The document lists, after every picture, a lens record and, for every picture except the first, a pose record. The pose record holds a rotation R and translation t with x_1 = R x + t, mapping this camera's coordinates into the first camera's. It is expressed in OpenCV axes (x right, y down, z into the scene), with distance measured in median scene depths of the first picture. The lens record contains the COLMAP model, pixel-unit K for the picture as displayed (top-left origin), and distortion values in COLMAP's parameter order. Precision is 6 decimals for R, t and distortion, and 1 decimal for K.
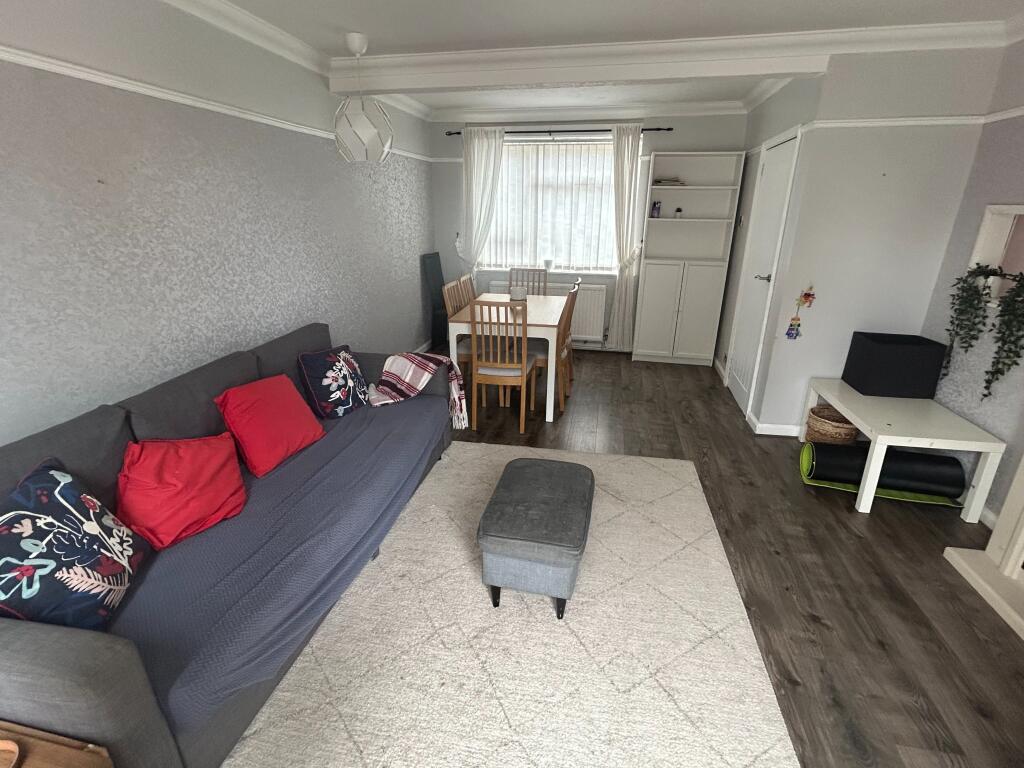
lens RADIAL K [[494.1, 0, 514.3], [0, 494.1, 382.1], [0, 0, 1]] dist [-0.002547, -0.000195]
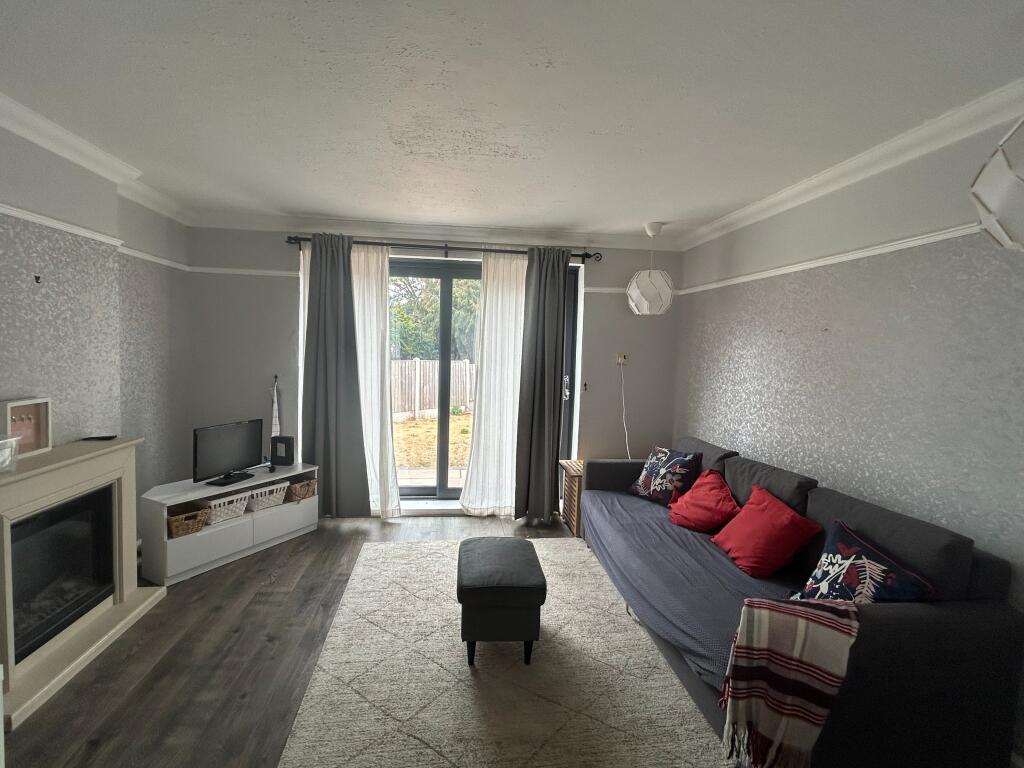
lens RADIAL K [[494.1, 0, 512.2], [0, 494.1, 381.2], [0, 0, 1]] dist [-0.002547, -0.000195]
pose [[-0.951816, -0.024701, -0.305673, 0.391365], [-0.144409, 0.915424, 0.375692, -0.645096], [0.270540, 0.401732, -0.874883, 1.858050]]
